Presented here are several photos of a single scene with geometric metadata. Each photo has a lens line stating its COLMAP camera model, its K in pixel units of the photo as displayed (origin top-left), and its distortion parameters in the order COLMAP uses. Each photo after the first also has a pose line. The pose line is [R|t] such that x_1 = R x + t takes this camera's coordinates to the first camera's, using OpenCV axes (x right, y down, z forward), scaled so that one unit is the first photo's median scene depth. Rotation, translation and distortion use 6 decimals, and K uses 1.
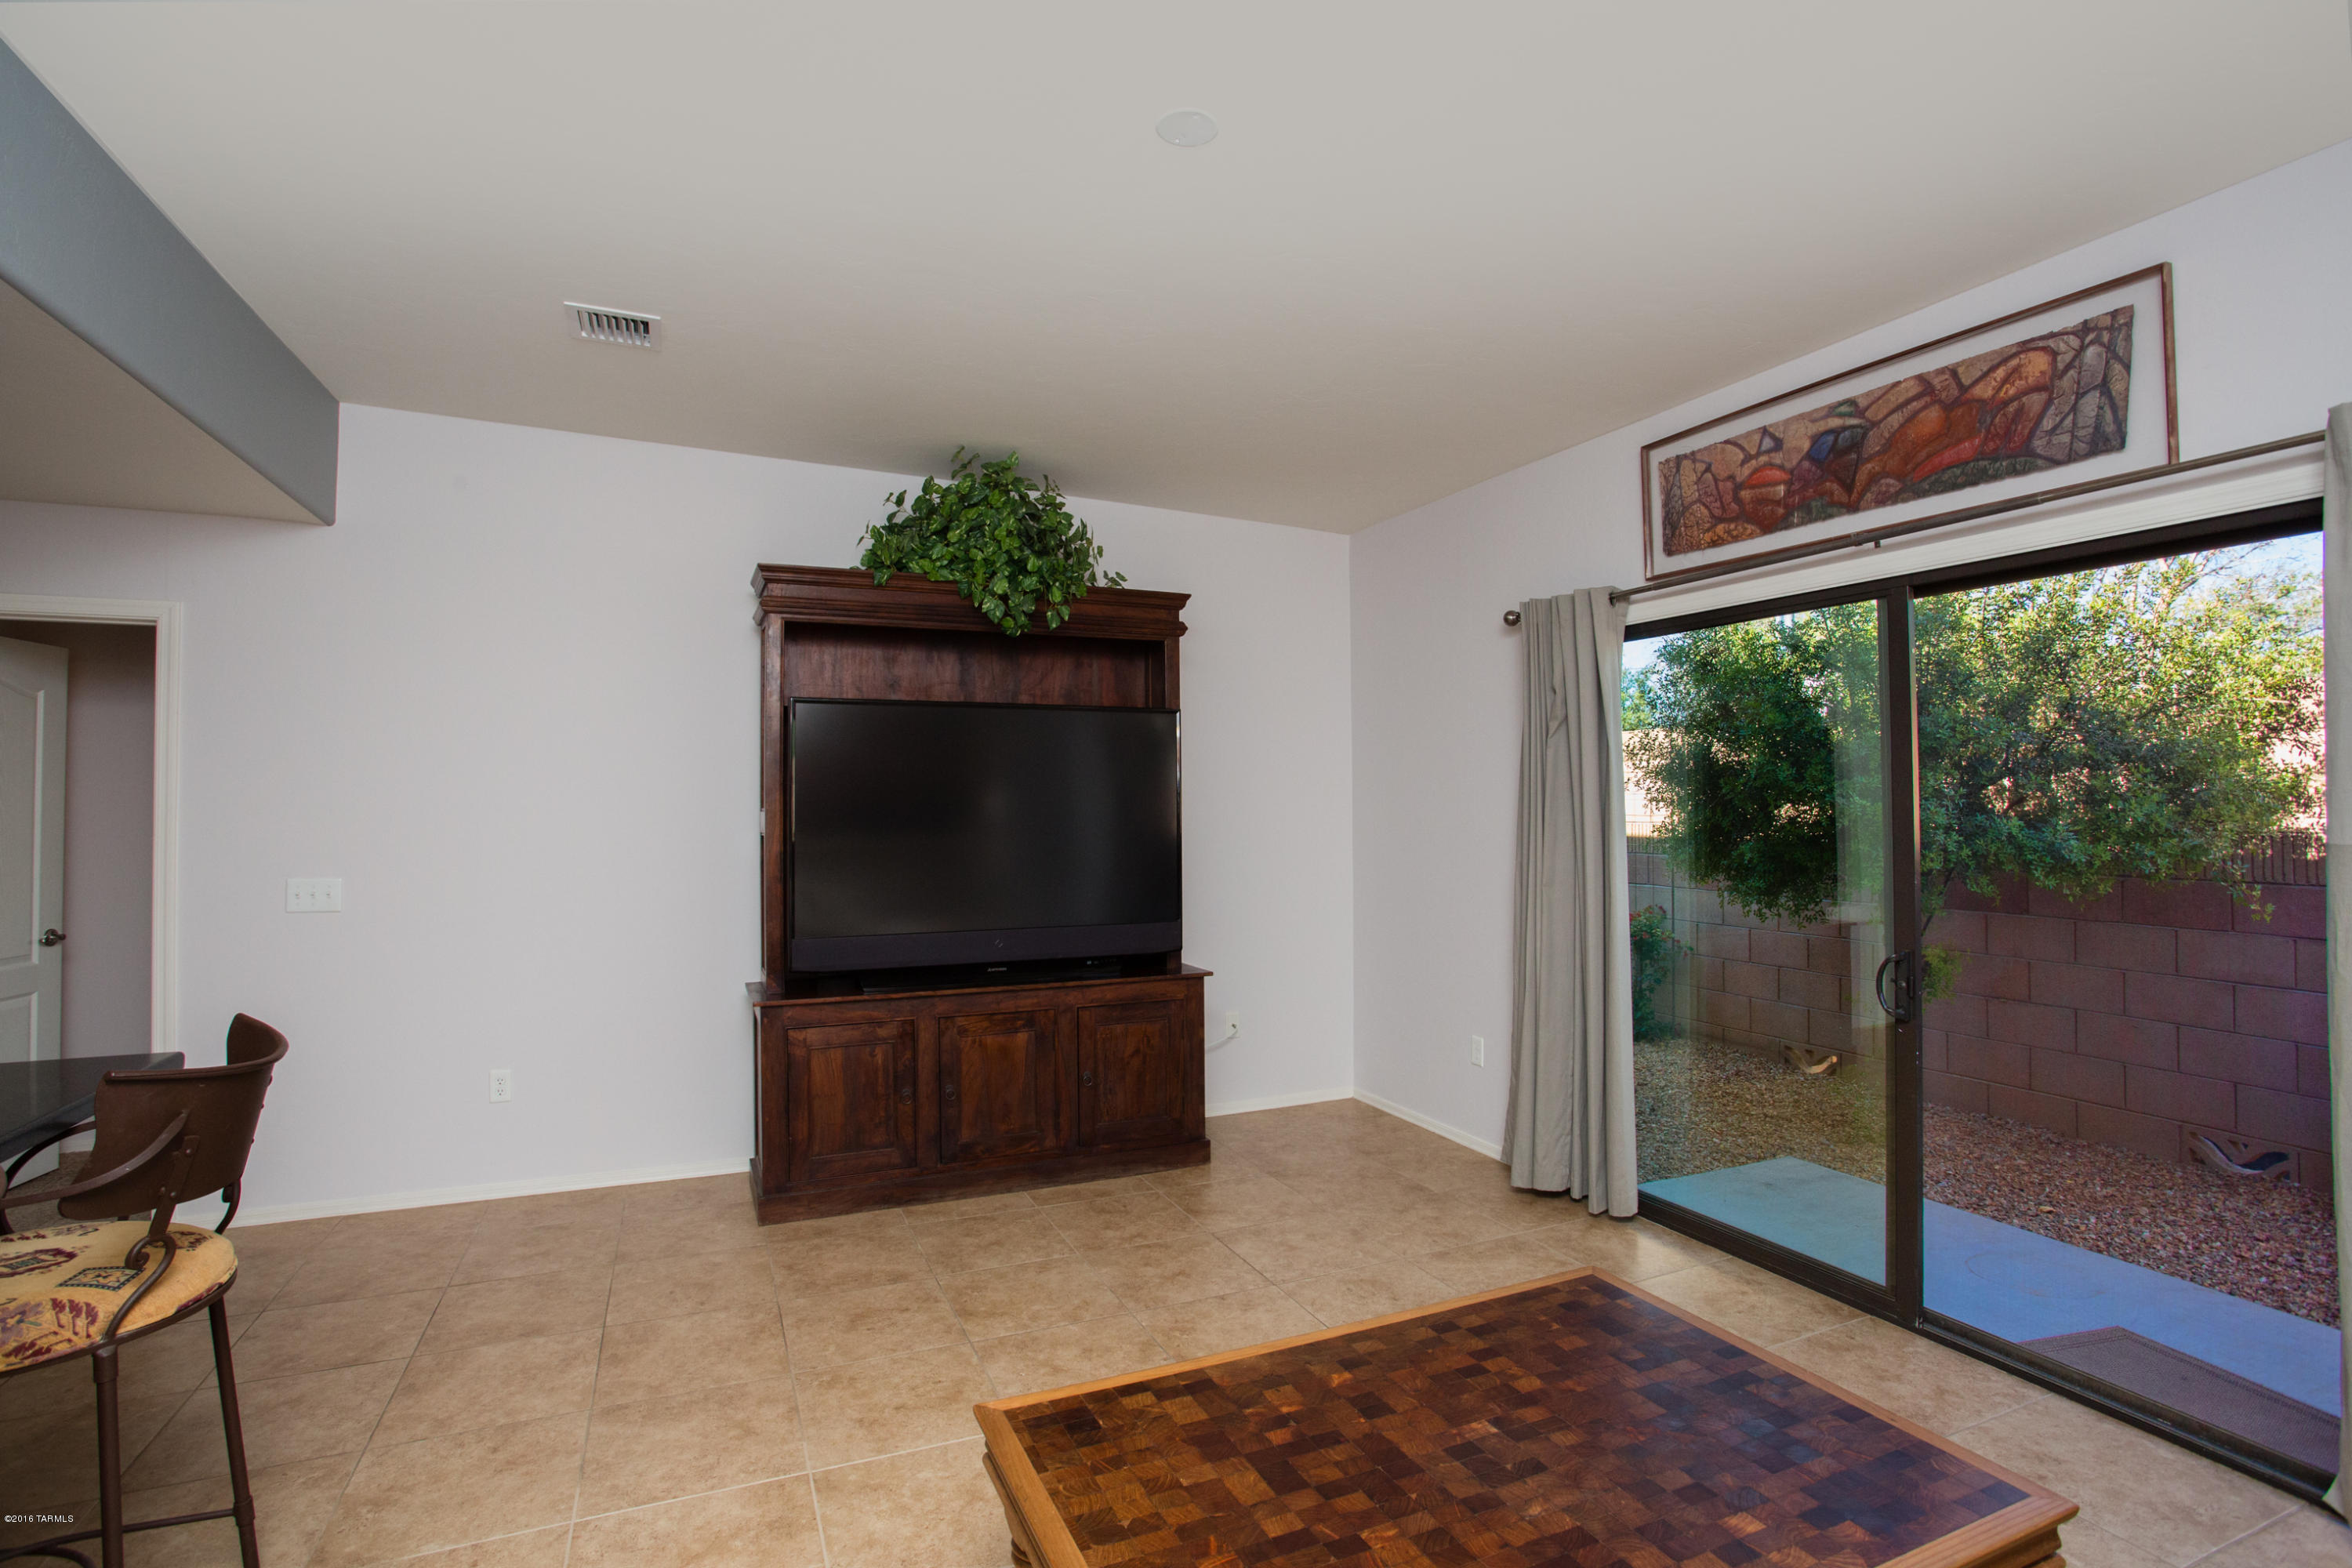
lens RADIAL K [[1129.2, 0, 1179.6], [0, 1129.2, 787.3], [0, 0, 1]] dist [-0.019344, 0.001564]
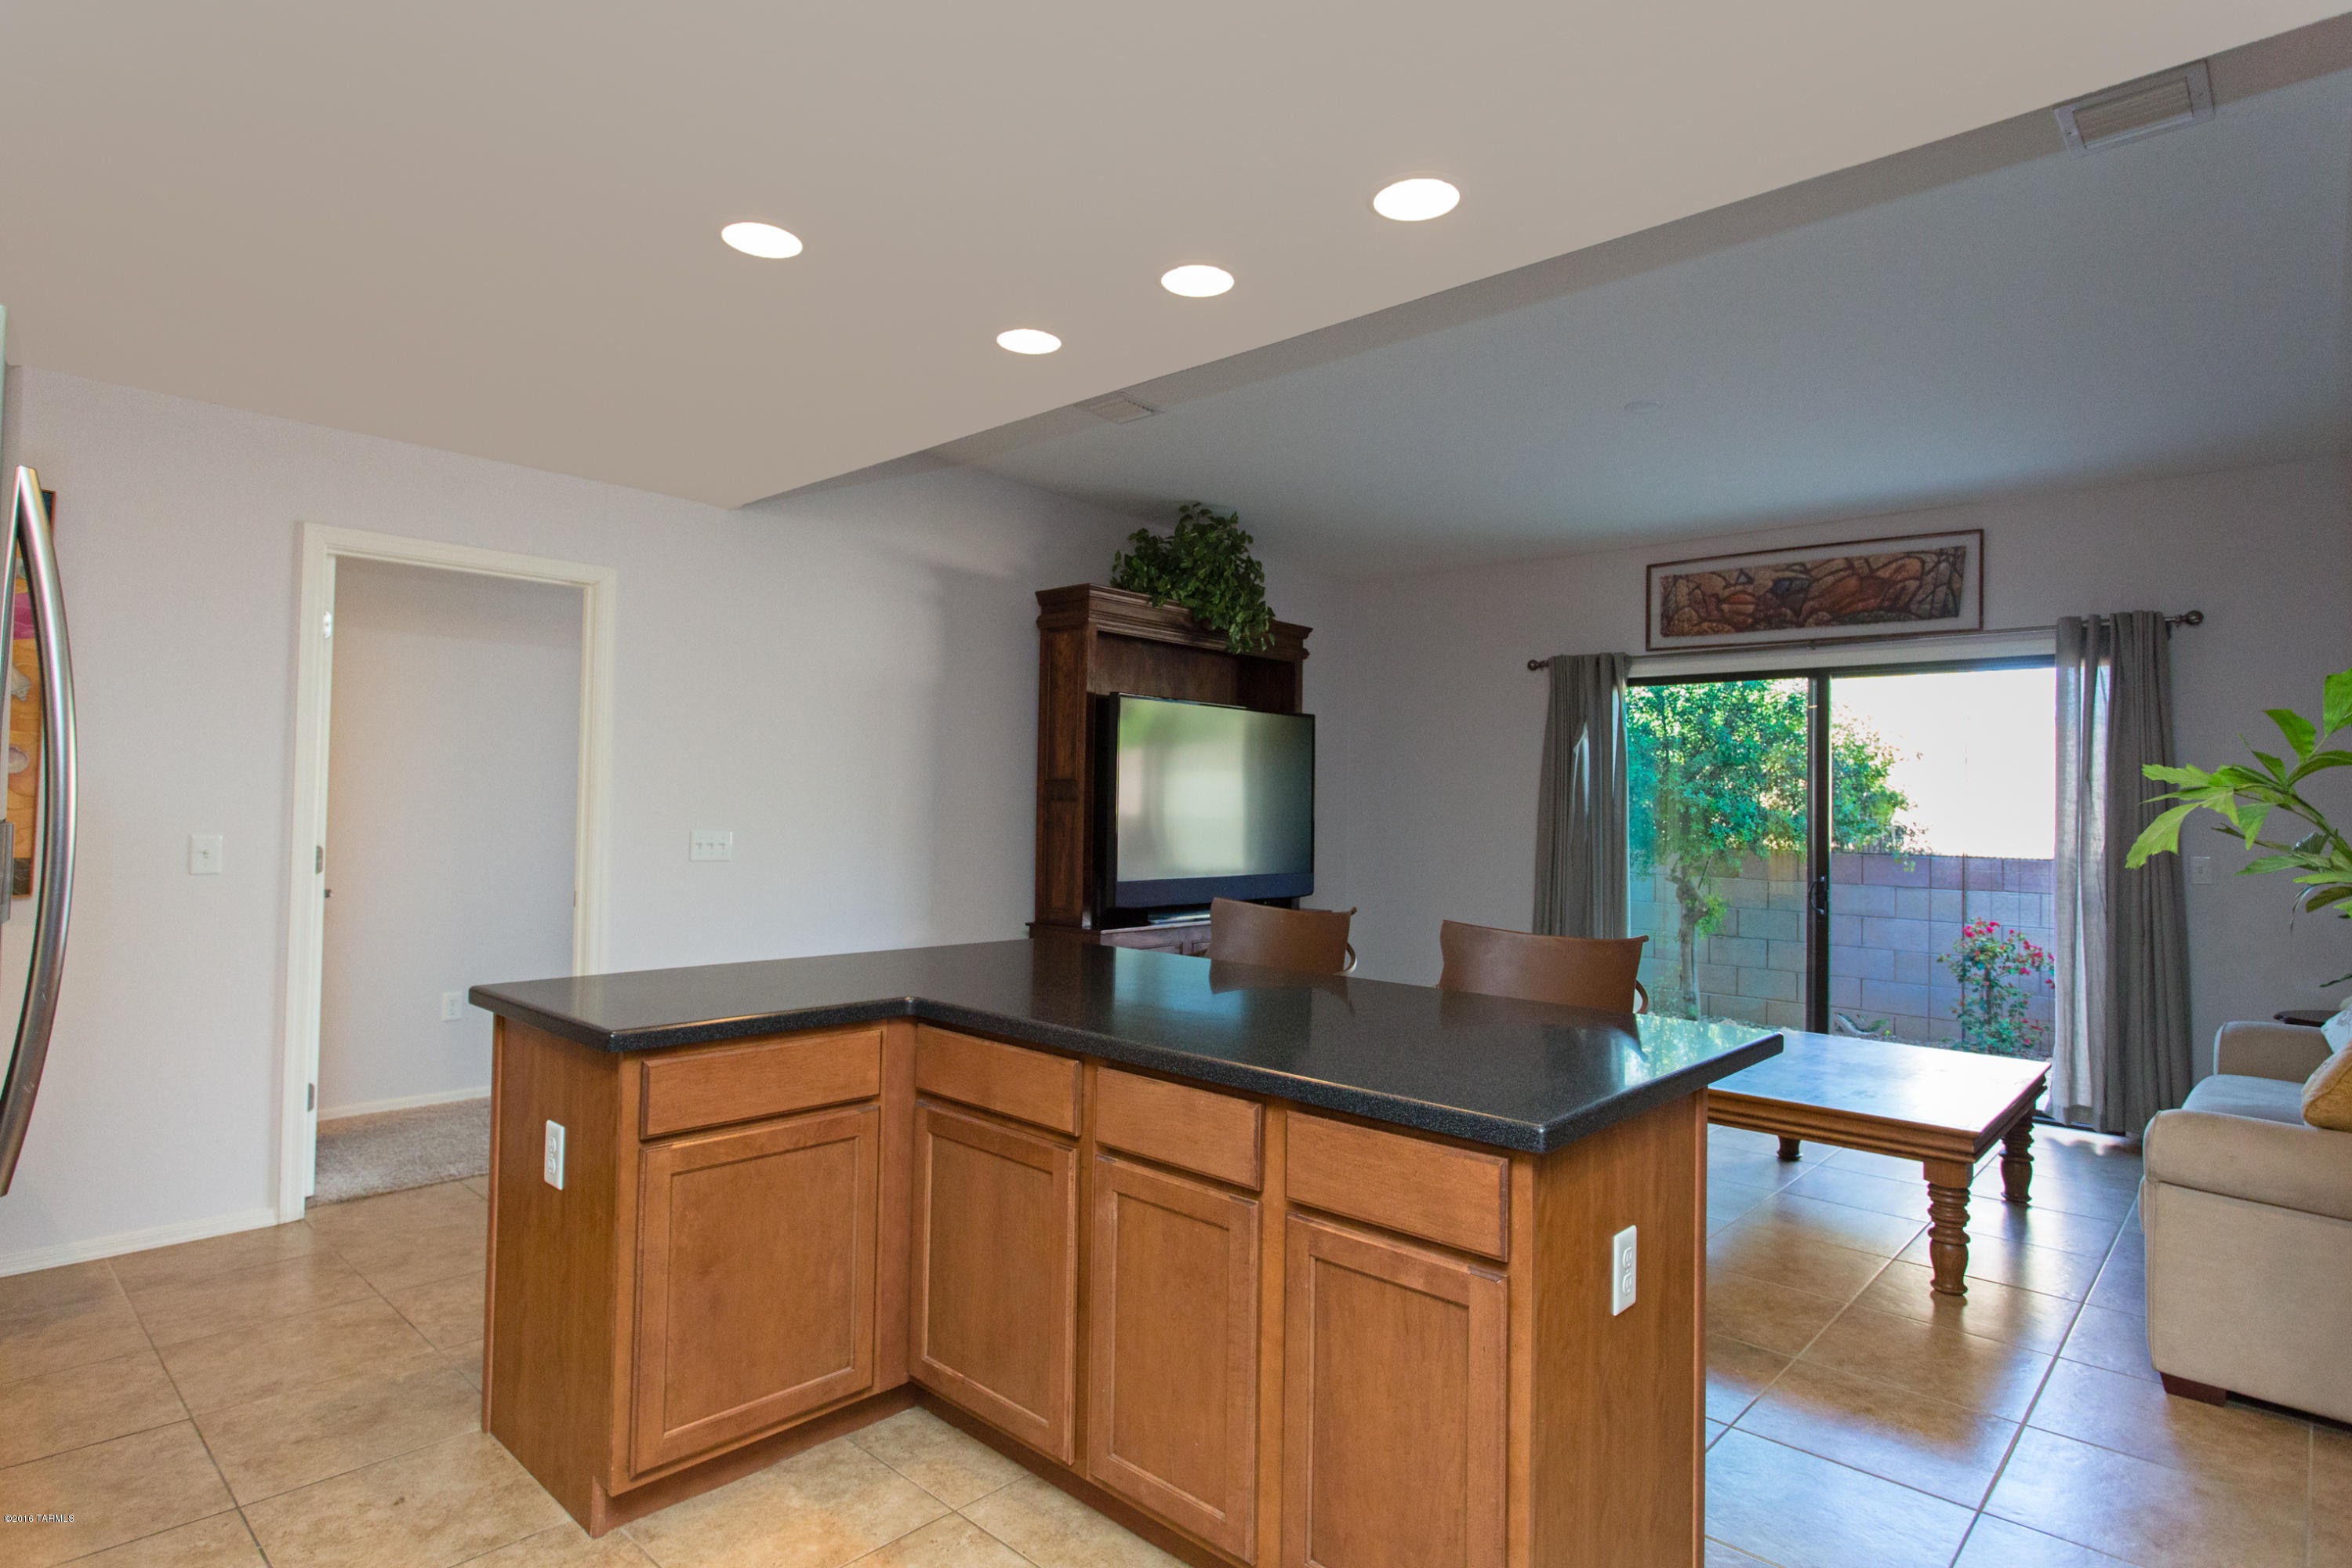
lens RADIAL K [[1224.2, 0, 1170.1], [0, 1224.2, 790.1], [0, 0, 1]] dist [0.004502, -0.000257]
pose [[0.923440, 0.026387, 0.382836, -1.006830], [-0.027569, 0.999617, -0.002400, 0.039053], [-0.382752, -0.008338, 0.923813, -0.385002]]
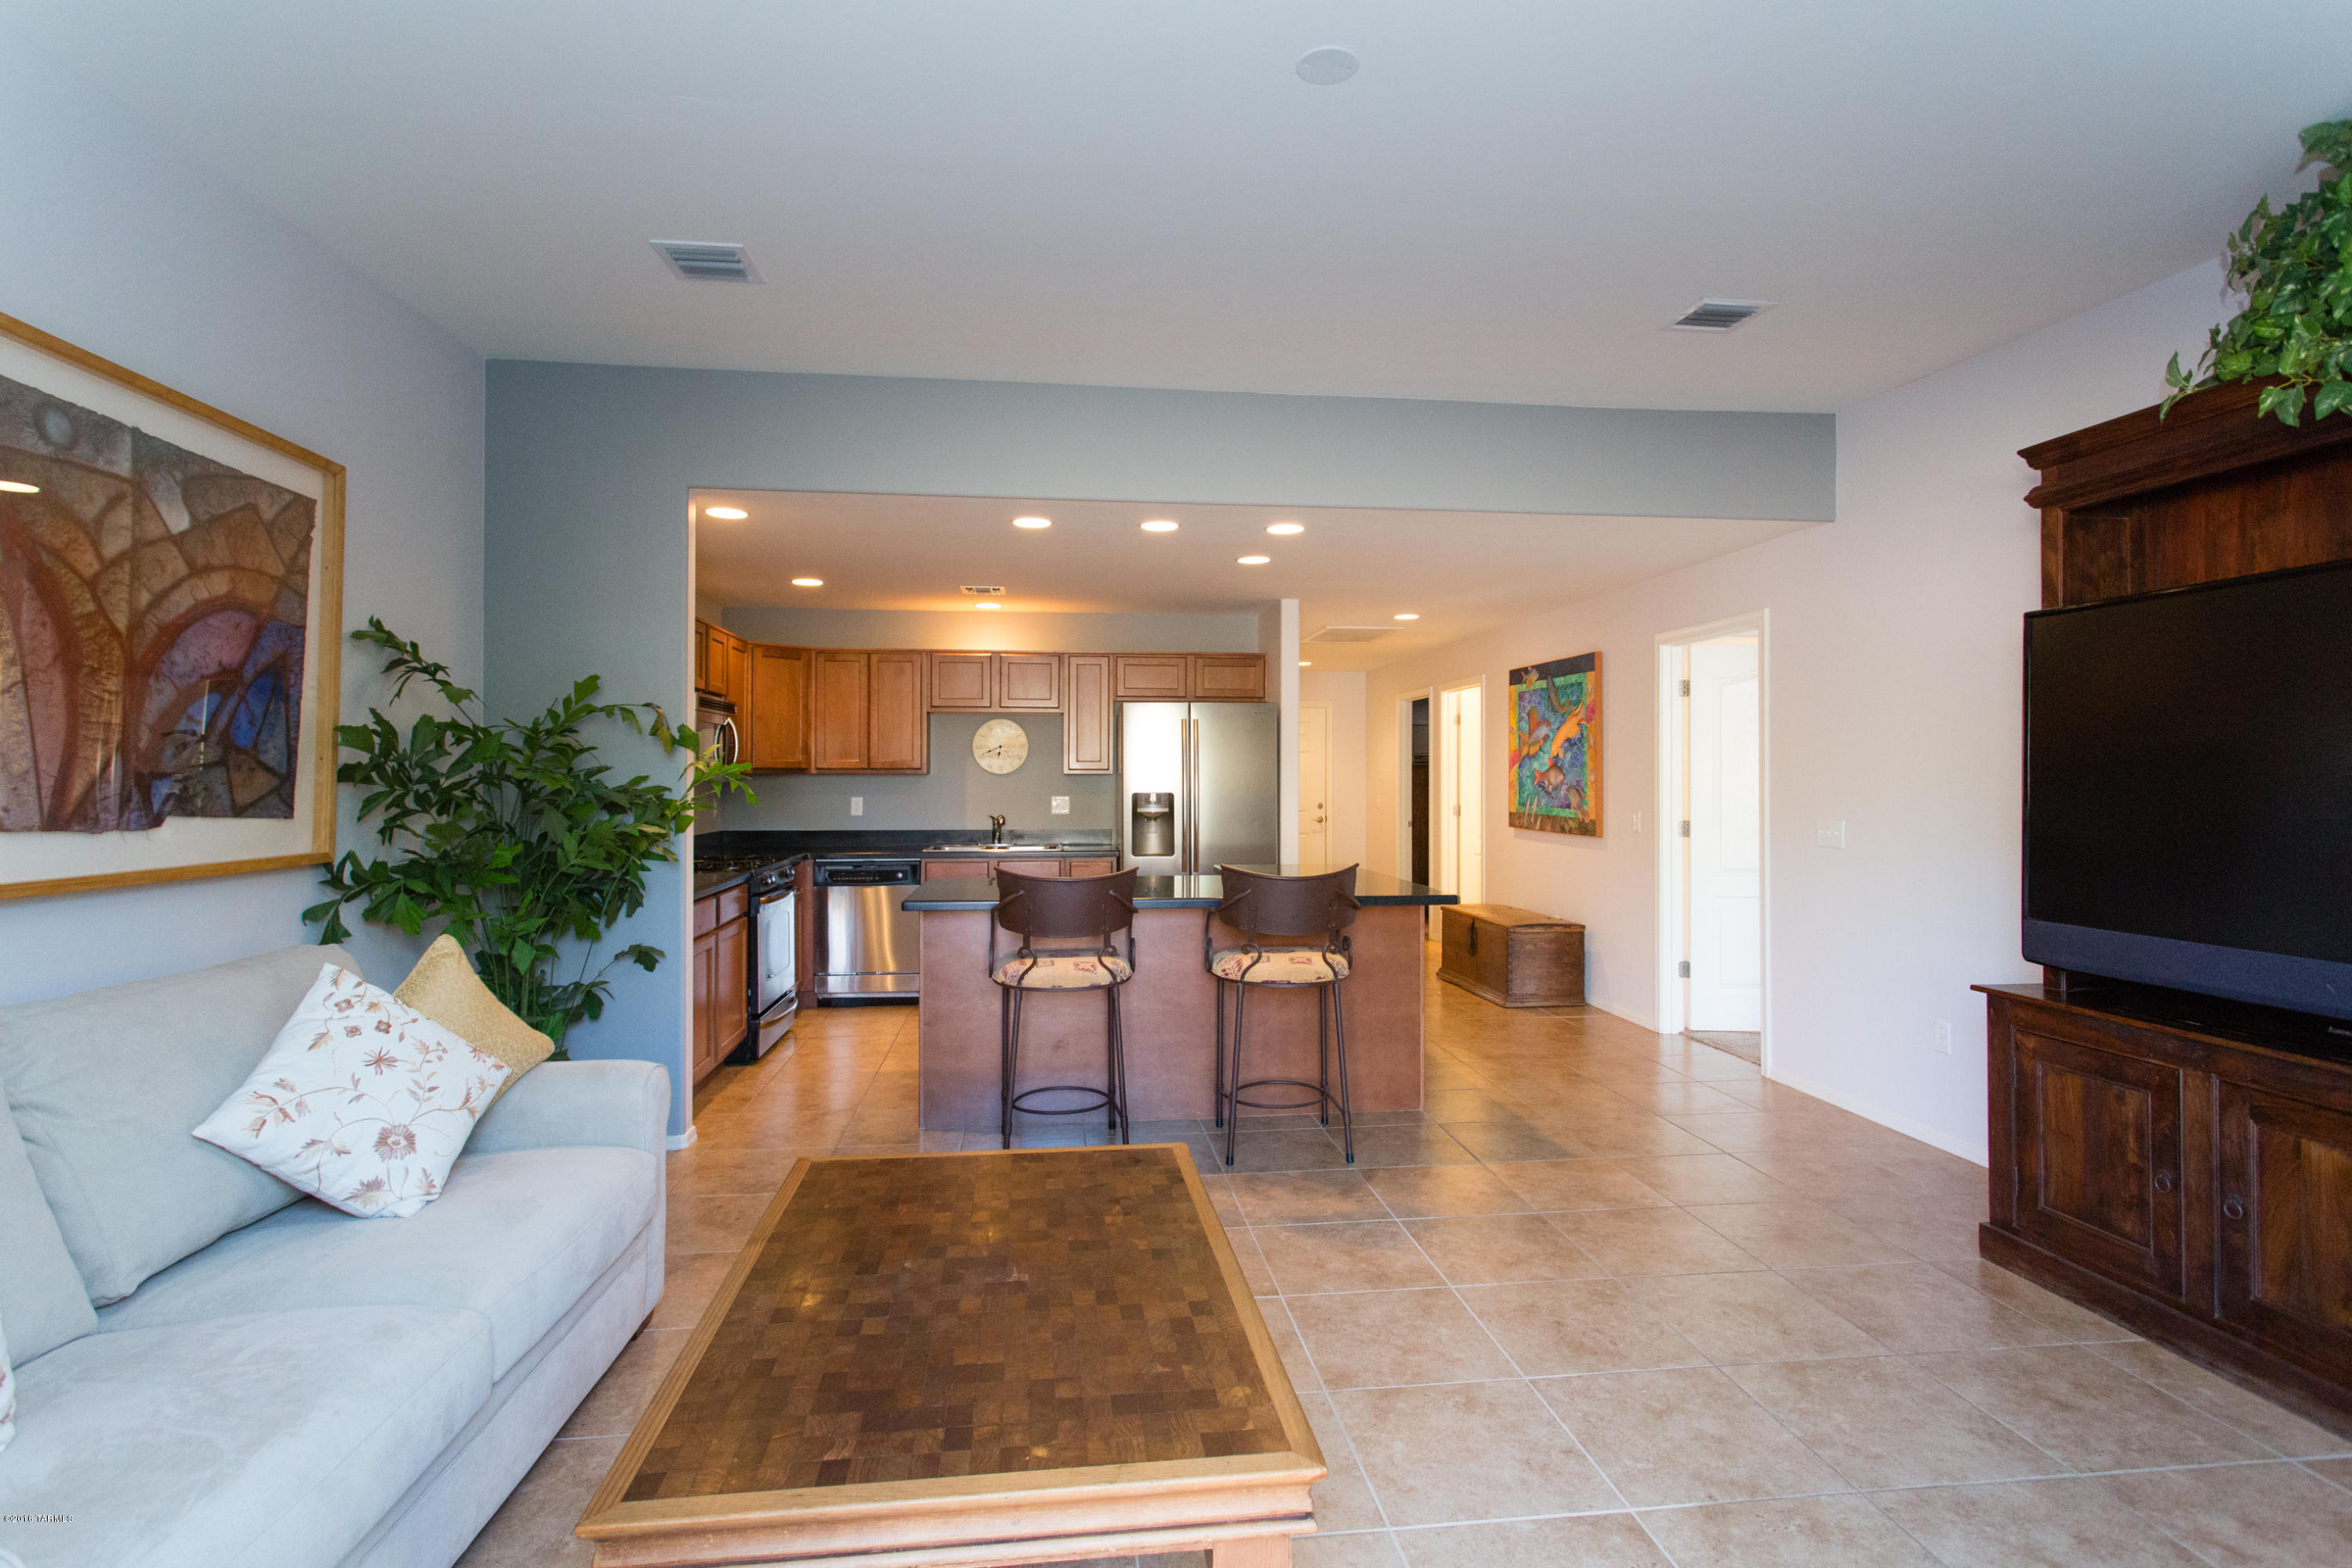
lens RADIAL K [[1129.2, 0, 1170.0], [0, 1129.2, 765.3], [0, 0, 1]] dist [-0.019344, 0.001564]
pose [[-0.302827, -0.021689, -0.952799, 0.684559], [0.012084, 0.999573, -0.026595, 0.048163], [0.952969, -0.019567, -0.302435, 0.782893]]
